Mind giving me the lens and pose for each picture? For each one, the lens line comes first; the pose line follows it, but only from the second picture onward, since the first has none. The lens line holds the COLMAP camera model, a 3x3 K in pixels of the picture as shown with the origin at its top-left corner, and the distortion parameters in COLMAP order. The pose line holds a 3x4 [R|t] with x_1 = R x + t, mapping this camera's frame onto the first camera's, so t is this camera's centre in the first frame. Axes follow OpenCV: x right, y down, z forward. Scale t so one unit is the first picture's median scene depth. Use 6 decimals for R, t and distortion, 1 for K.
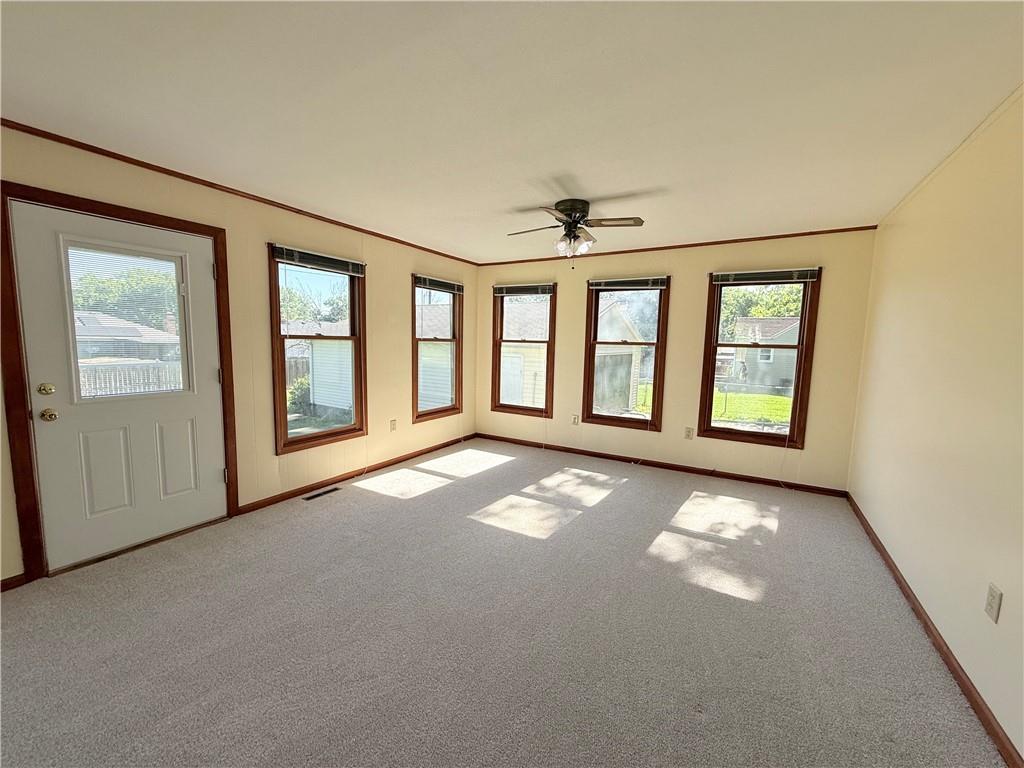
lens RADIAL K [[408.1, 0, 508.7], [0, 408.1, 383.7], [0, 0, 1]] dist [0.000142, -0.000225]
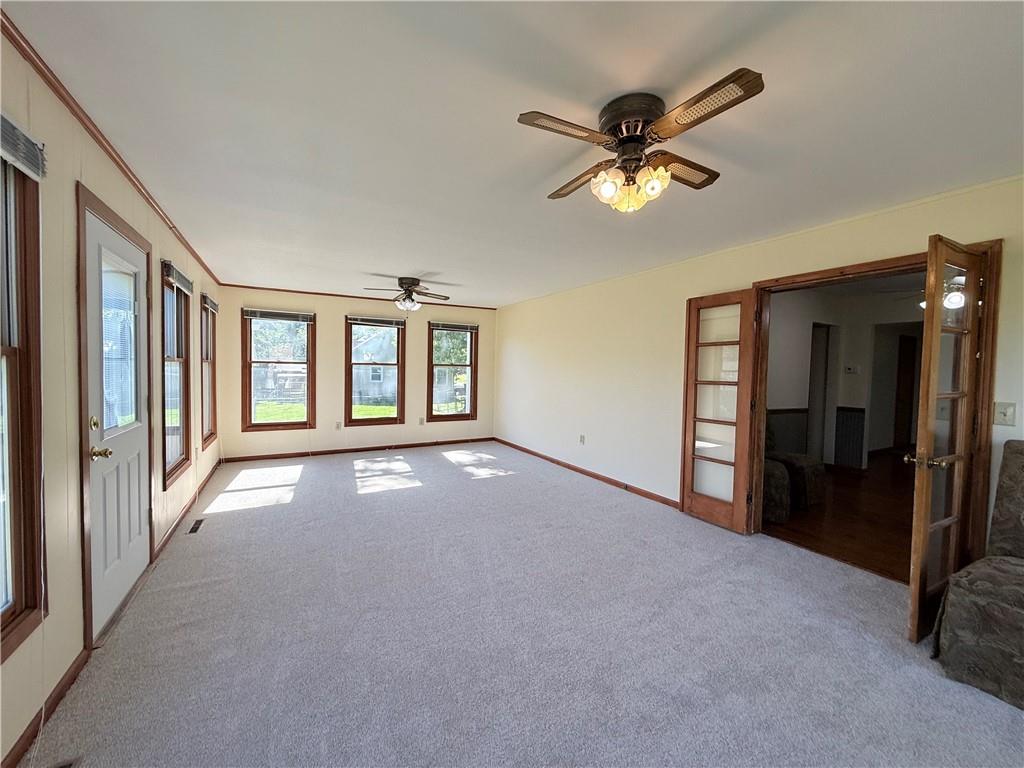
lens RADIAL K [[408.1, 0, 514.7], [0, 408.1, 381.3], [0, 0, 1]] dist [0.000142, -0.000225]
pose [[0.500858, -0.041233, 0.864547, -0.808536], [0.084070, 0.996459, -0.001180, 0.000611], [-0.861437, 0.073273, 0.502551, -0.112102]]
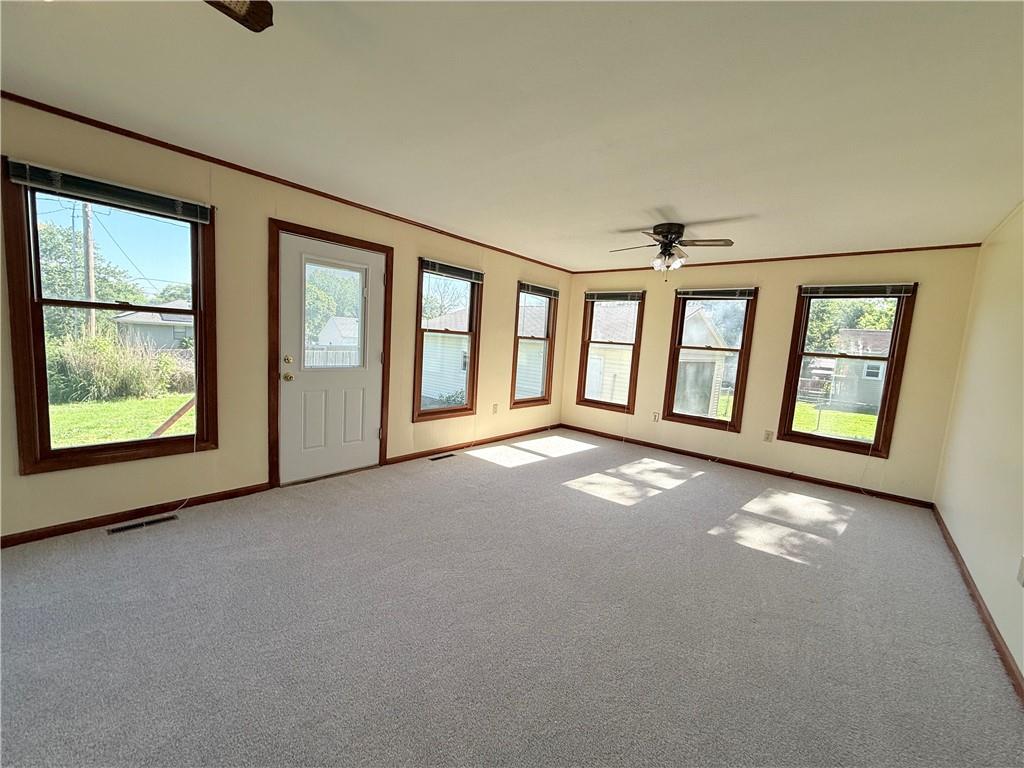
lens RADIAL K [[408.1, 0, 508.5], [0, 408.1, 383.3], [0, 0, 1]] dist [0.000142, -0.000225]
pose [[0.983508, 0.060141, -0.170575, -0.054534], [-0.060931, 0.998142, 0.000603, 0.028427], [0.170294, 0.009801, 0.985345, -0.177401]]
